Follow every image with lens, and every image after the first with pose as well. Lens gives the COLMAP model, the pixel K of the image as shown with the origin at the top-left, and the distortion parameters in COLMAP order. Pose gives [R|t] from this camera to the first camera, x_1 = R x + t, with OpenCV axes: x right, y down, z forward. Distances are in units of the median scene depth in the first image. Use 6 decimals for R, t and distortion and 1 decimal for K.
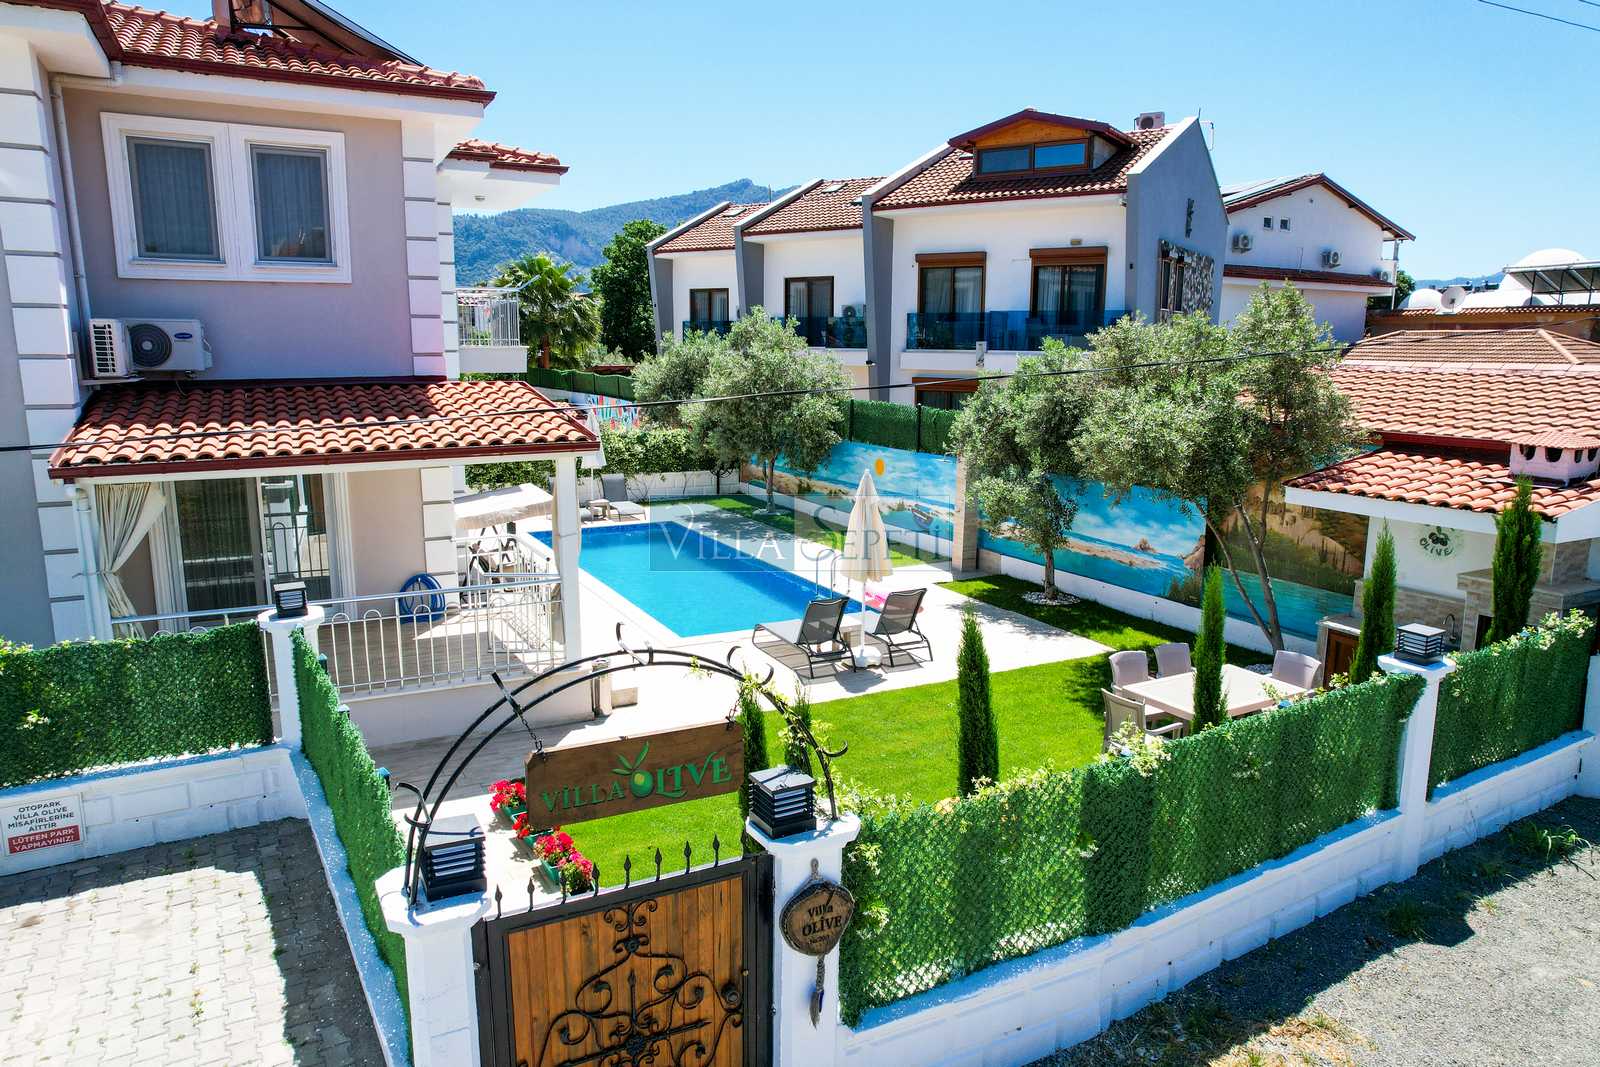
lens RADIAL K [[1055.0, 0, 785.7], [0, 1055.0, 533.7], [0, 0, 1]] dist [-0.082531, 0.076695]
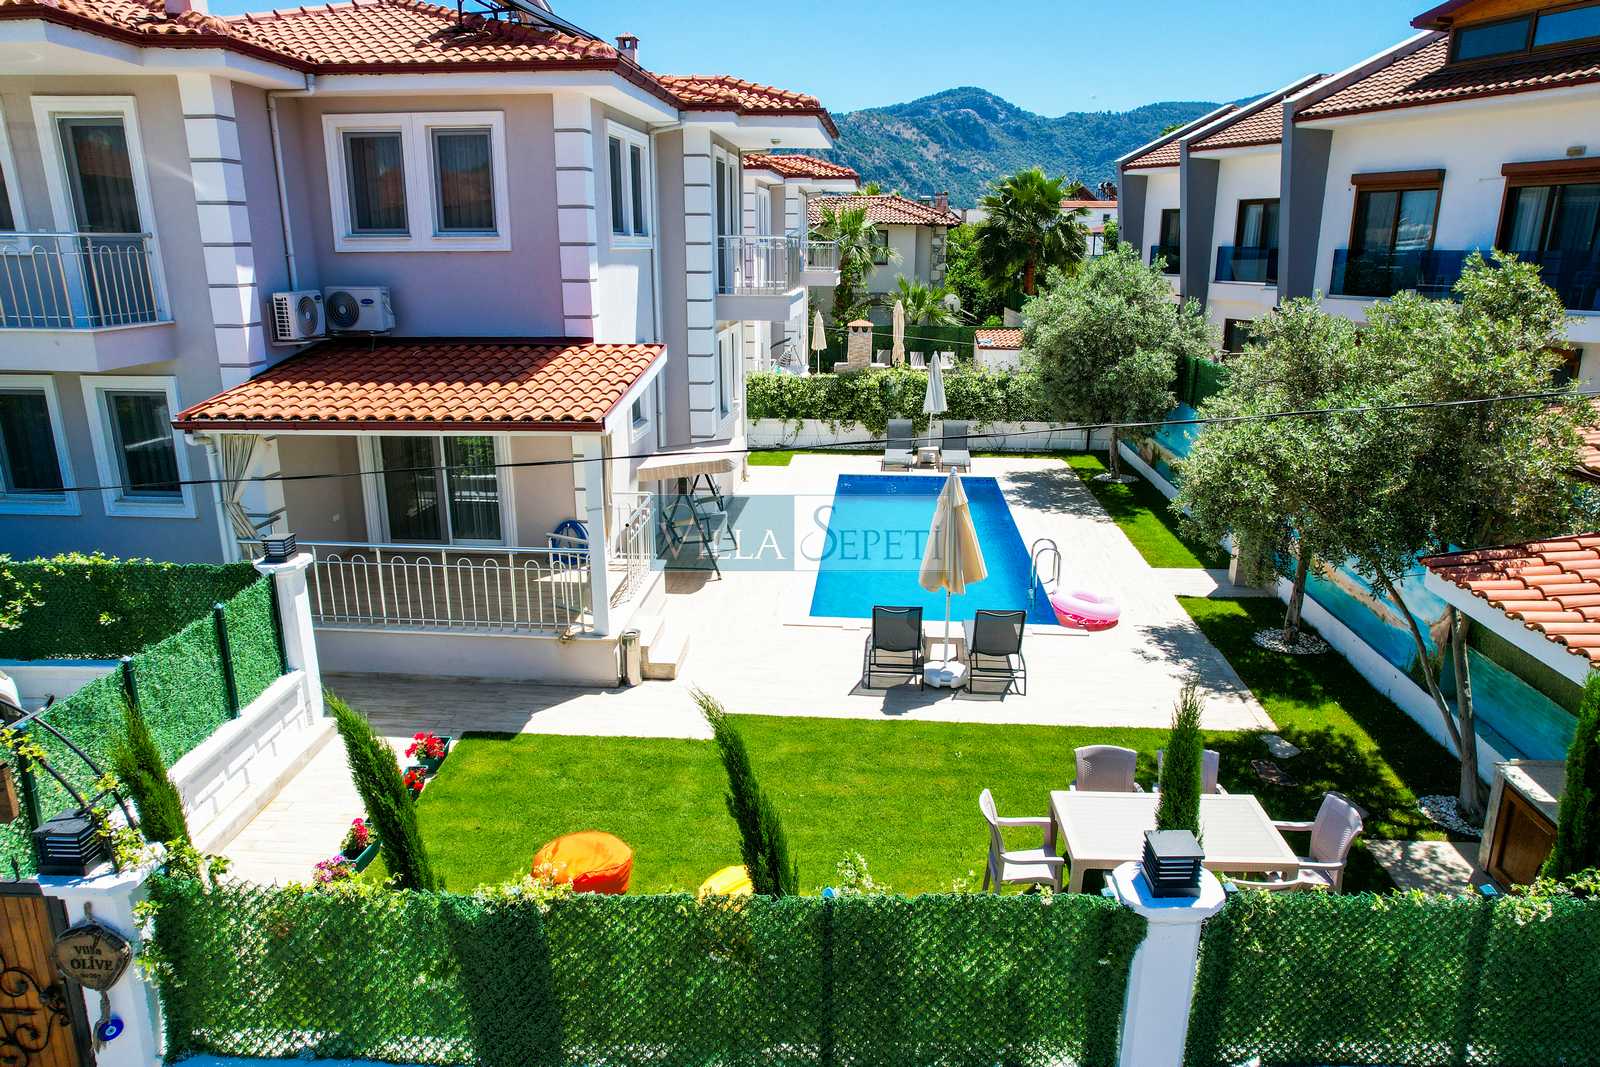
lens RADIAL K [[1069.9, 0, 799.9], [0, 1069.9, 542.9], [0, 0, 1]] dist [-0.082140, 0.072757]
pose [[0.853626, 0.138323, -0.502185, 0.365919], [-0.091330, 0.988907, 0.117144, -0.079028], [0.512817, -0.054132, 0.856789, 0.153583]]
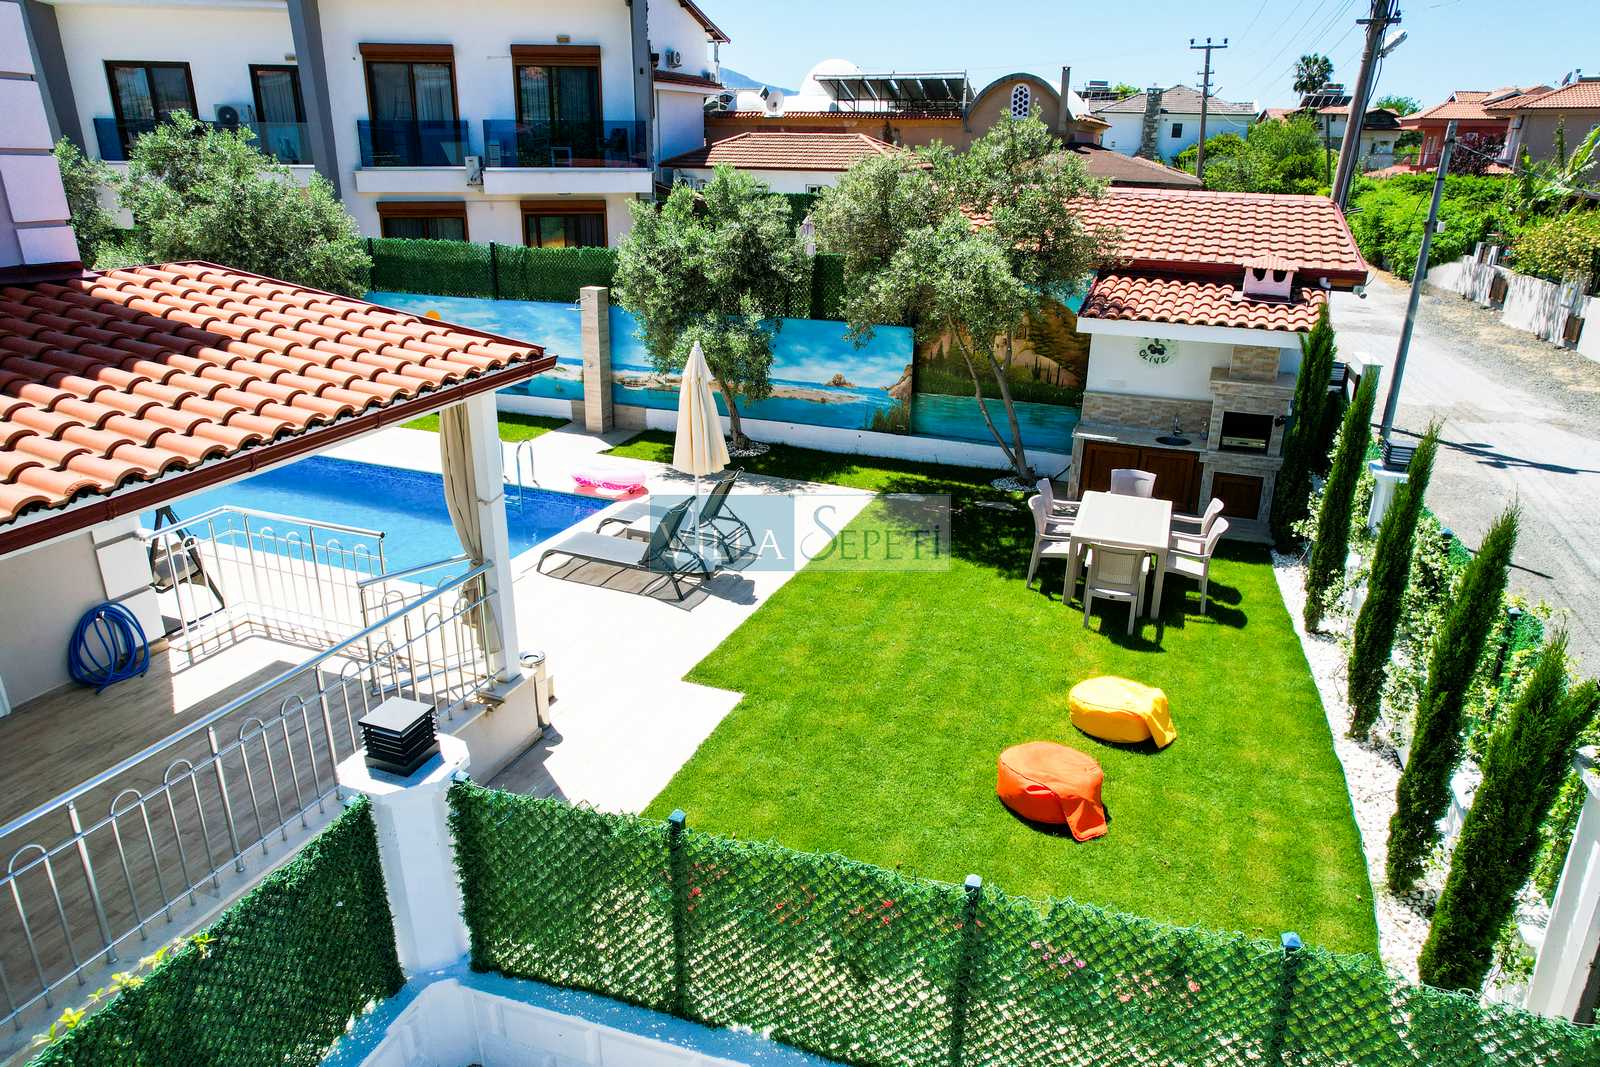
lens RADIAL K [[1069.9, 0, 799.9], [0, 1069.9, 542.9], [0, 0, 1]] dist [-0.082140, 0.072757]
pose [[0.752446, -0.230248, 0.617099, -0.361059], [0.109937, 0.967669, 0.227001, -0.077394], [-0.649414, -0.102964, 0.753432, 0.258742]]
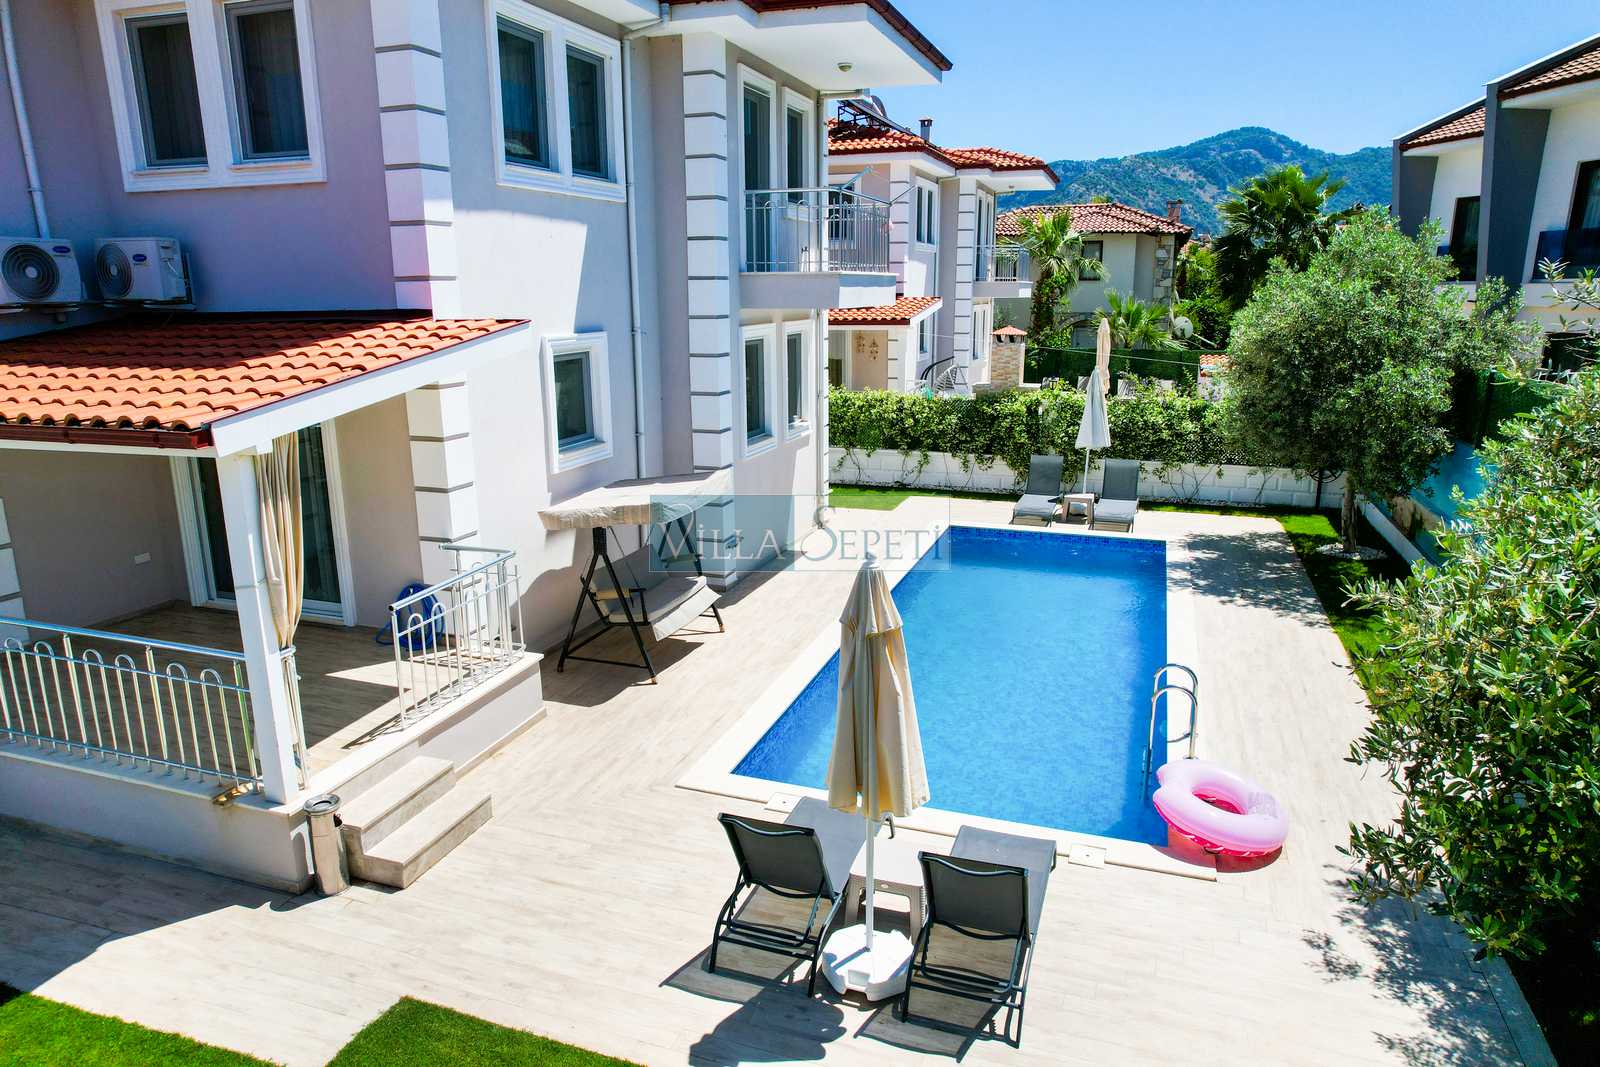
lens RADIAL K [[1024.4, 0, 789.6], [0, 1024.4, 532.3], [0, 0, 1]] dist [-0.092721, 0.085944]
pose [[0.688798, 0.160949, -0.706861, 0.288554], [-0.120037, 0.986905, 0.107743, -0.092481], [0.714947, 0.010636, 0.699098, 0.613378]]
